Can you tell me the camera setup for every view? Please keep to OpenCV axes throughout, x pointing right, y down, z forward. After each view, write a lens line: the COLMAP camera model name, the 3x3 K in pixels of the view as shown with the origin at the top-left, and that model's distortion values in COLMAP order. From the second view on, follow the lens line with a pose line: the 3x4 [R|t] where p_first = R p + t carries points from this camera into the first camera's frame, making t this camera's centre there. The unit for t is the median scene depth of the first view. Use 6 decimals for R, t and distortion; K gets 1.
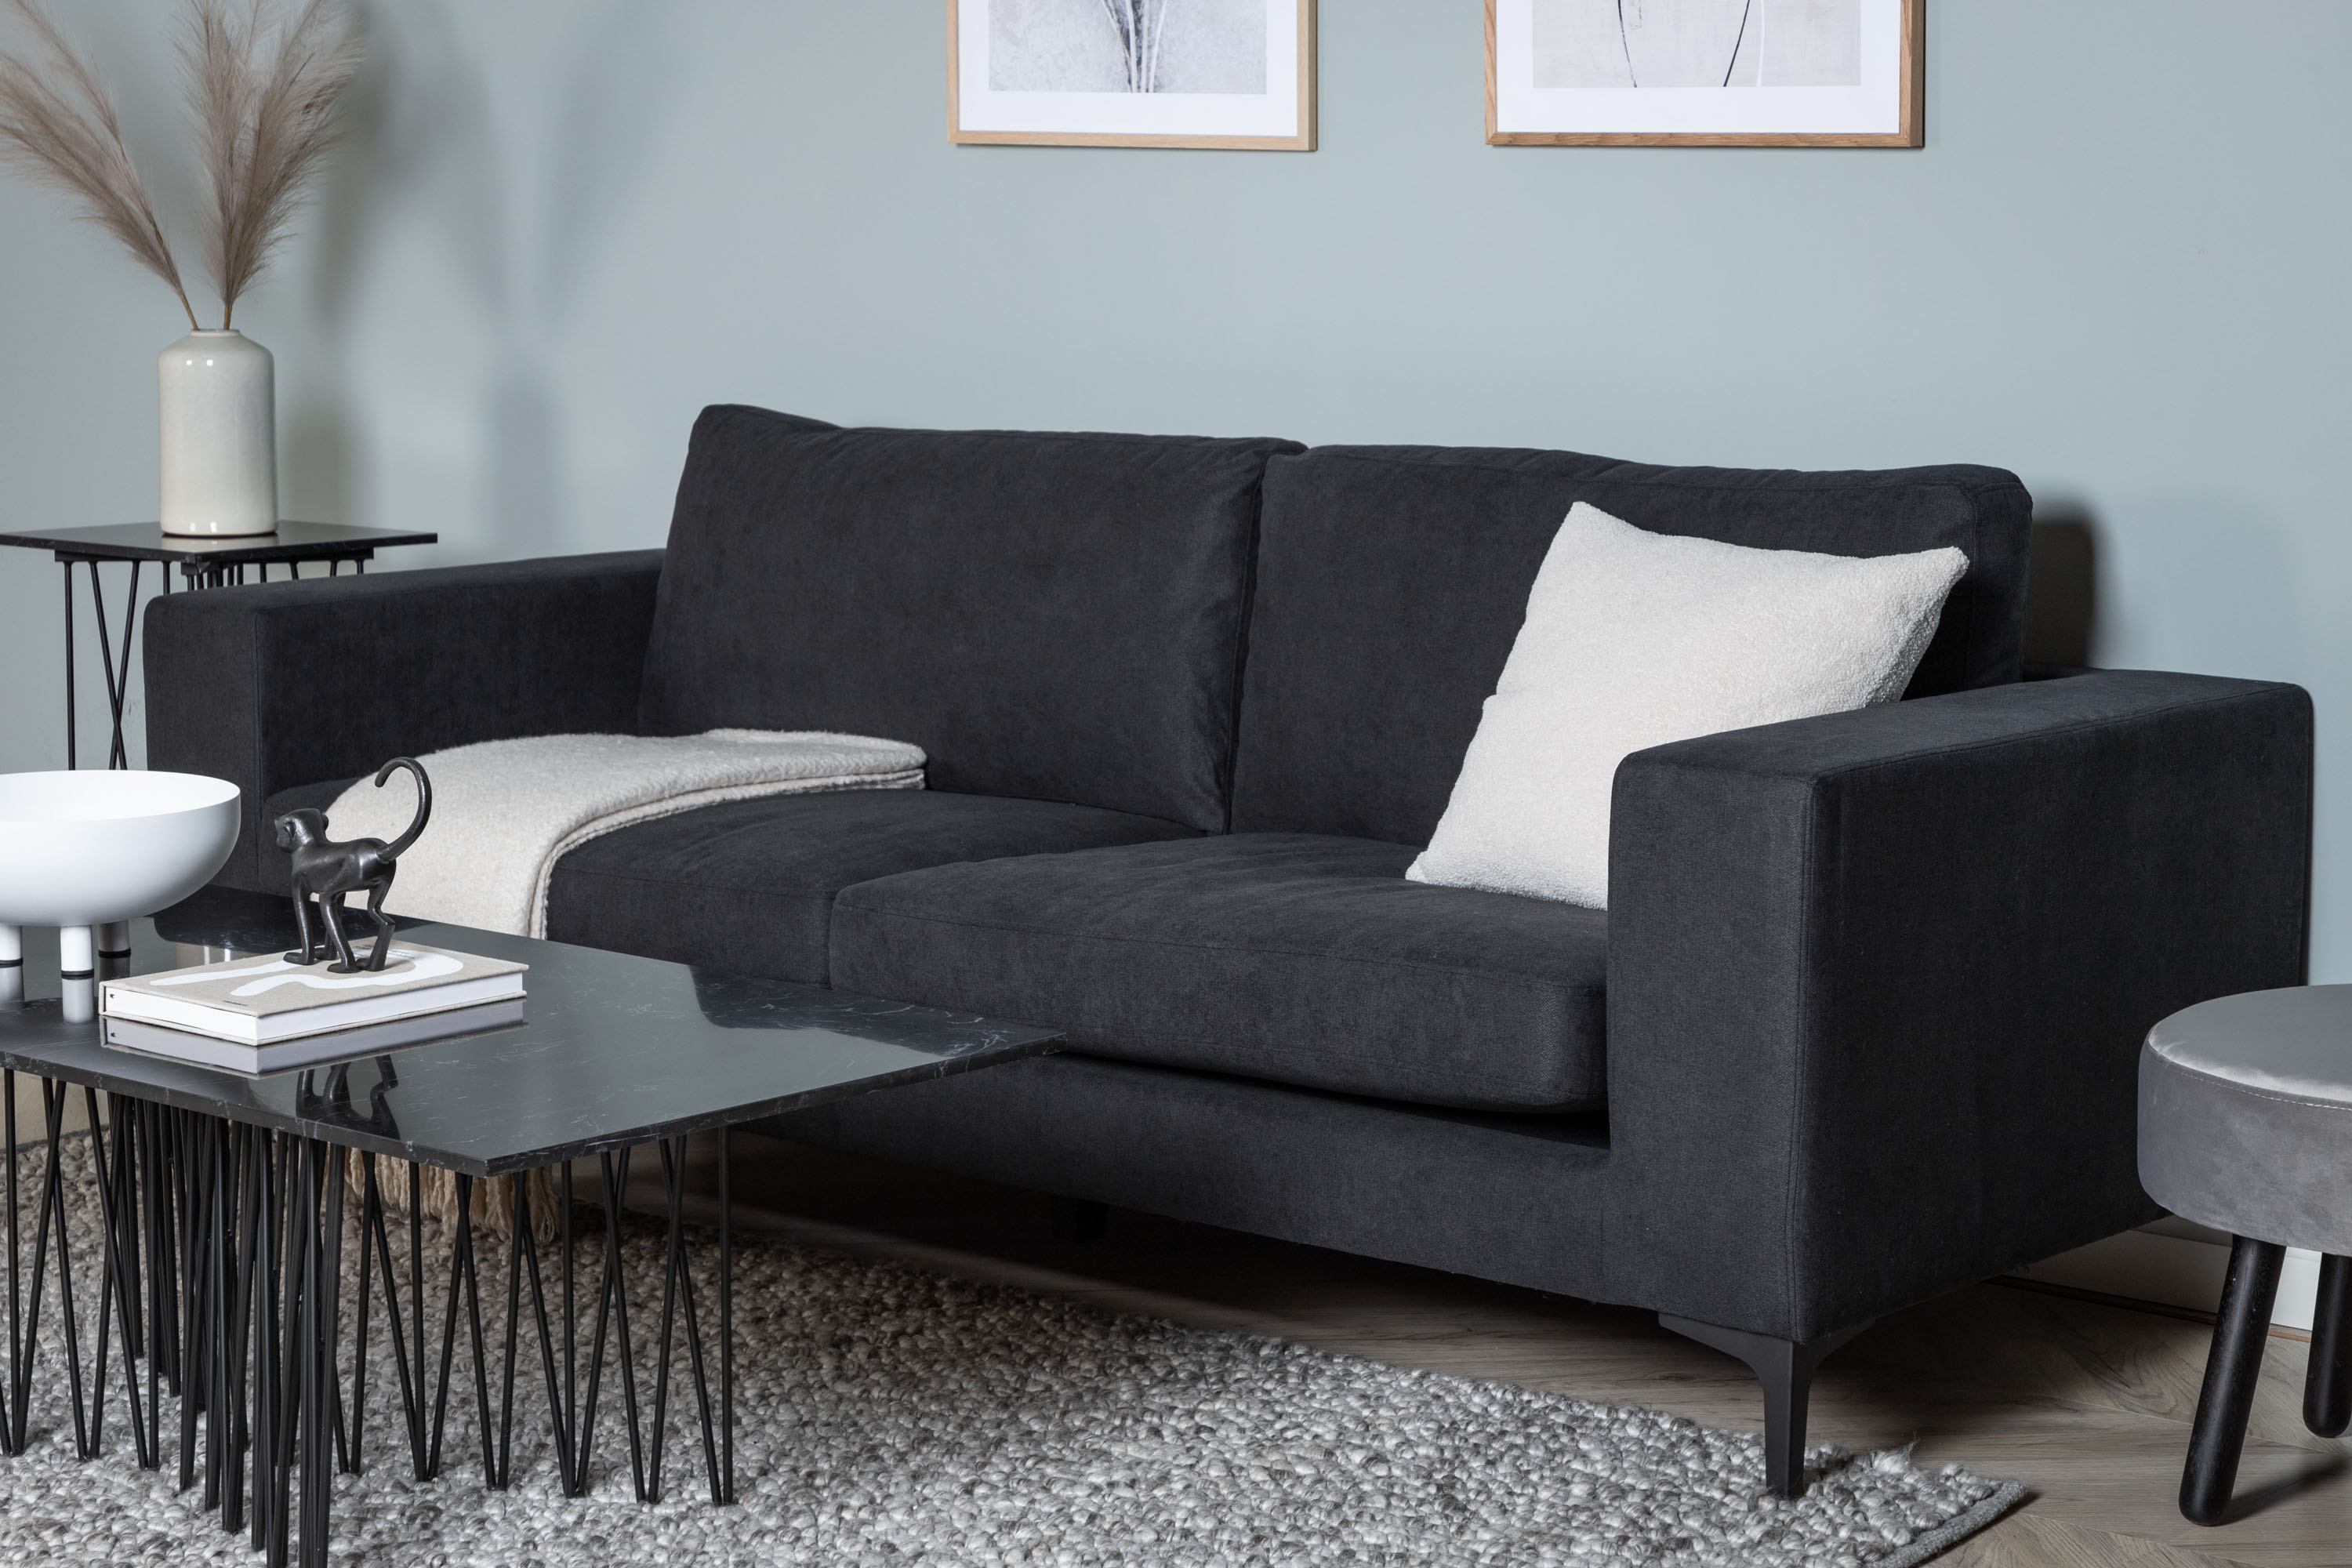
lens RADIAL K [[4977.3, 0, 1173.7], [0, 4977.3, 792.0], [0, 0, 1]] dist [0.177945, 0.000000]
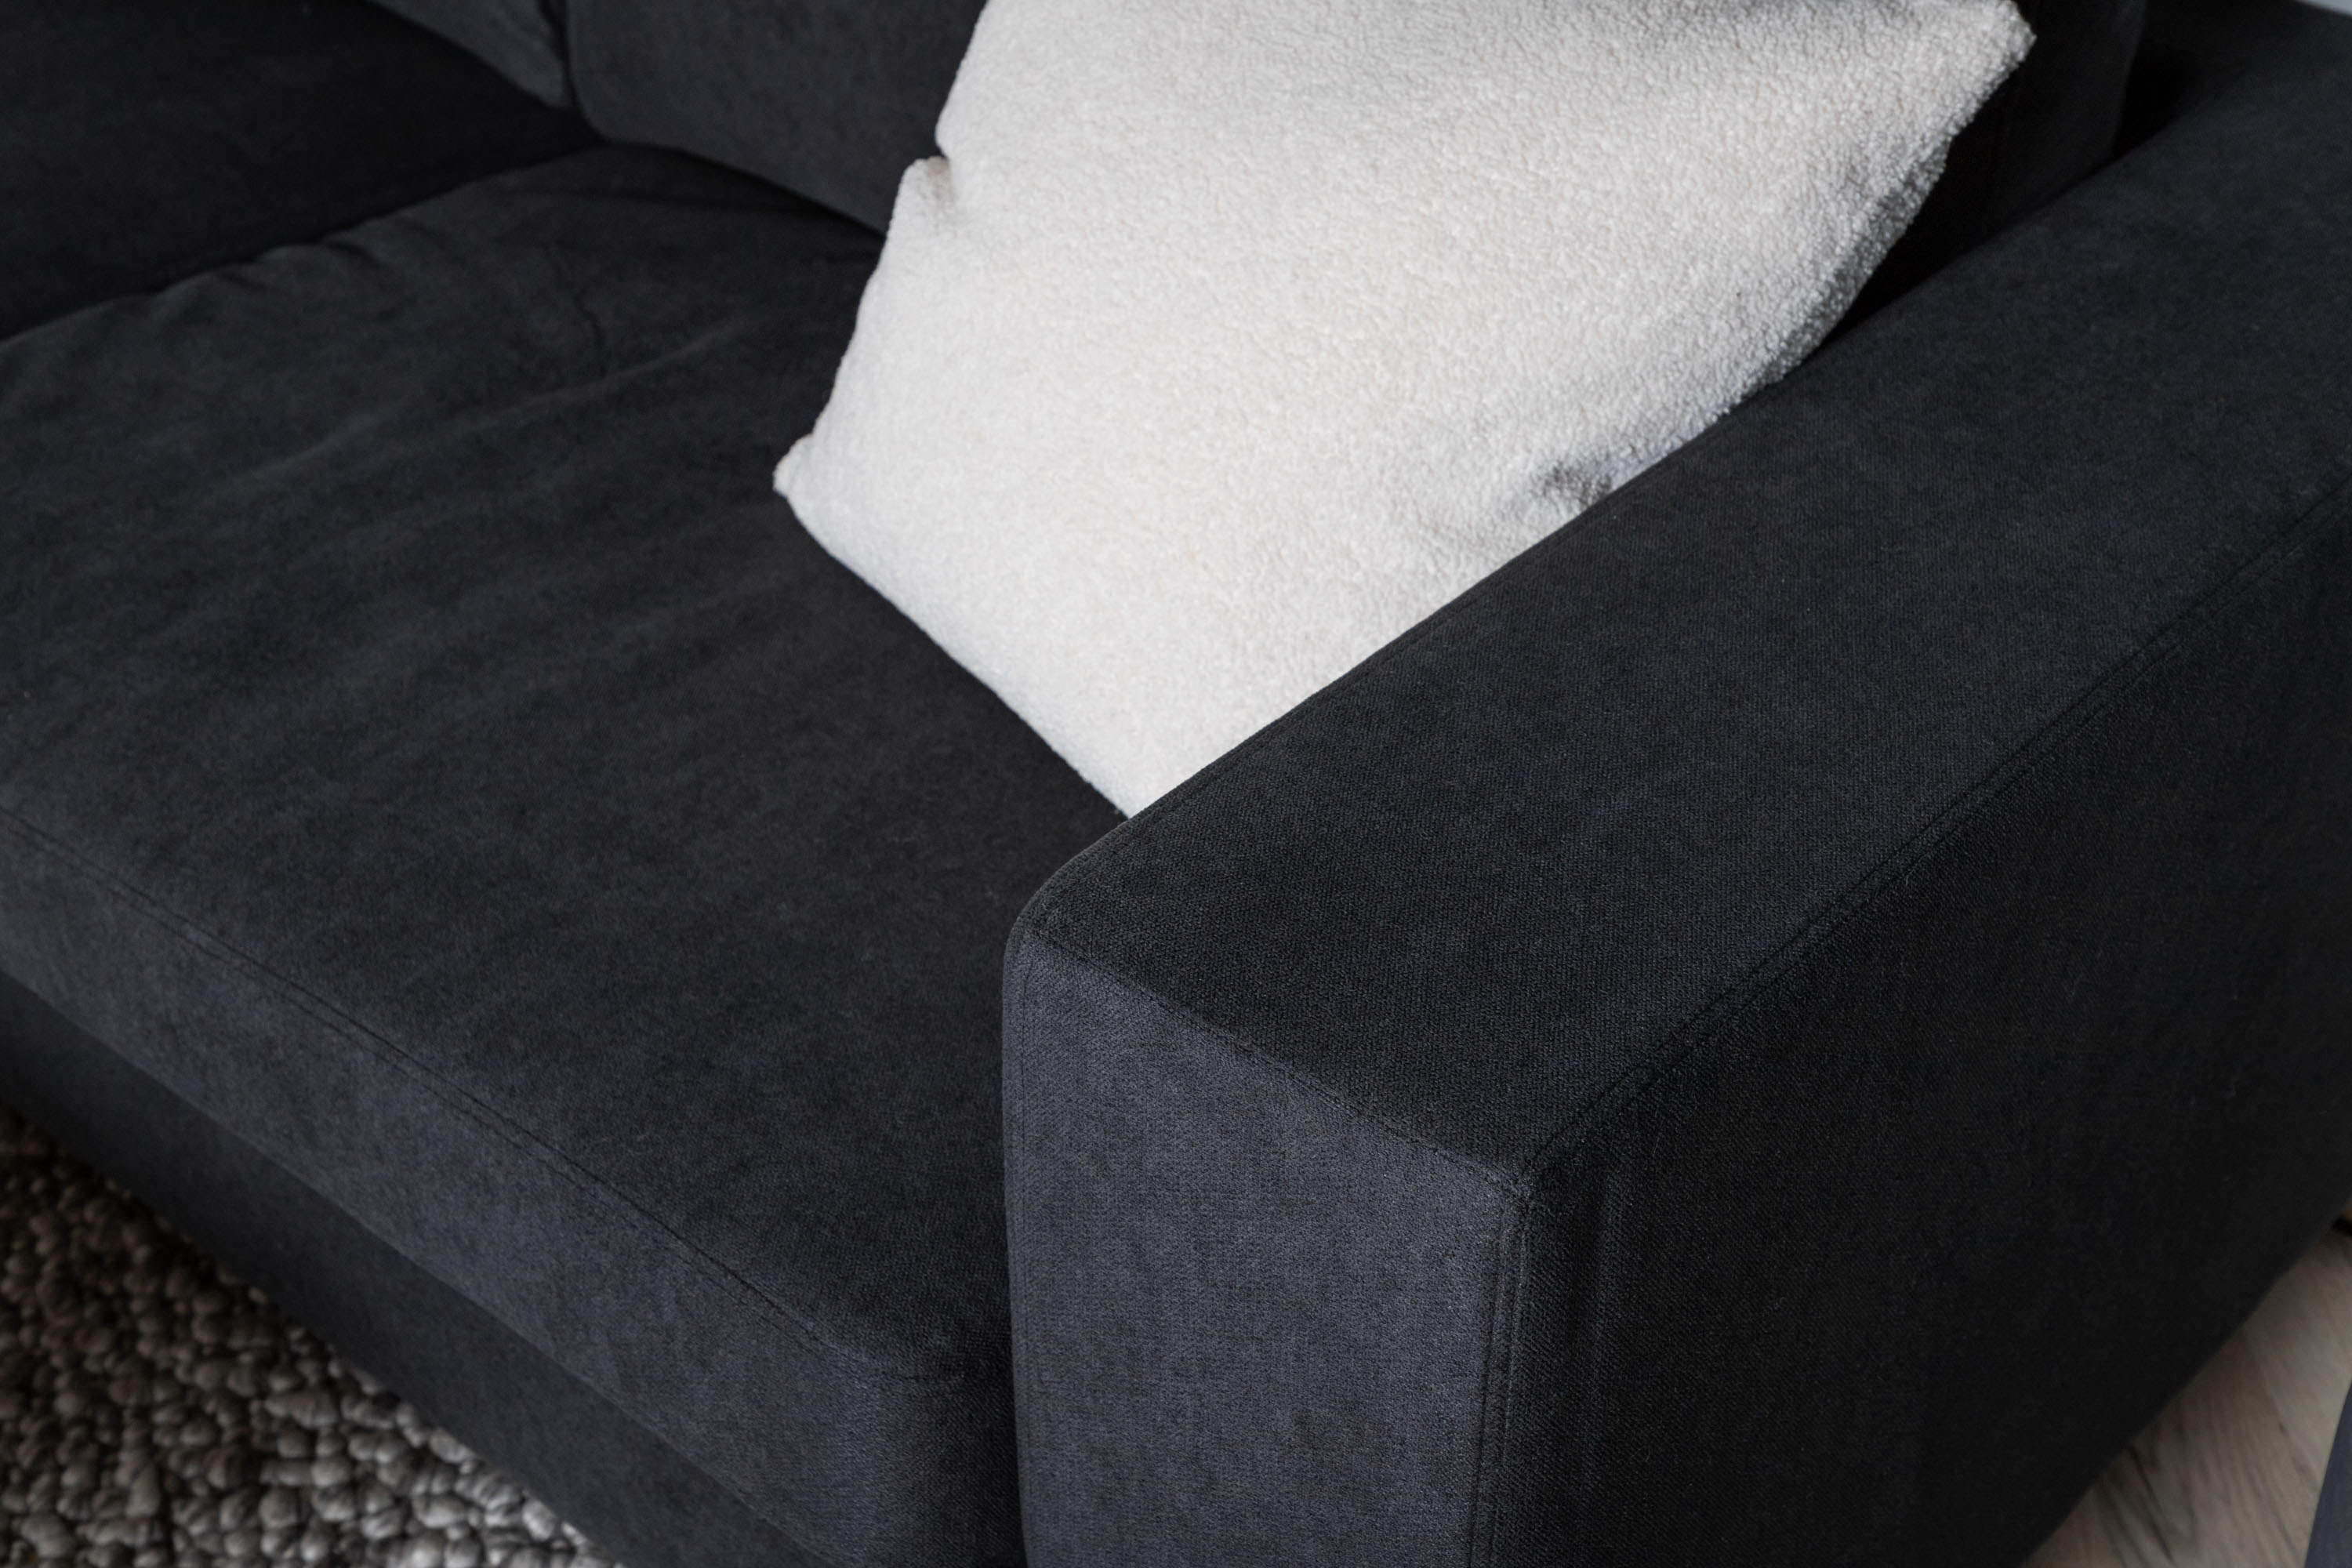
lens RADIAL K [[3695.0, 0, 1175.2], [0, 3695.0, 785.0], [0, 0, 1]] dist [0.024967, 0.000000]
pose [[0.999572, 0.010738, -0.027204, 0.100784], [0.003307, 0.882705, 0.469916, -0.131312], [0.029059, -0.469805, 0.882292, 0.717090]]
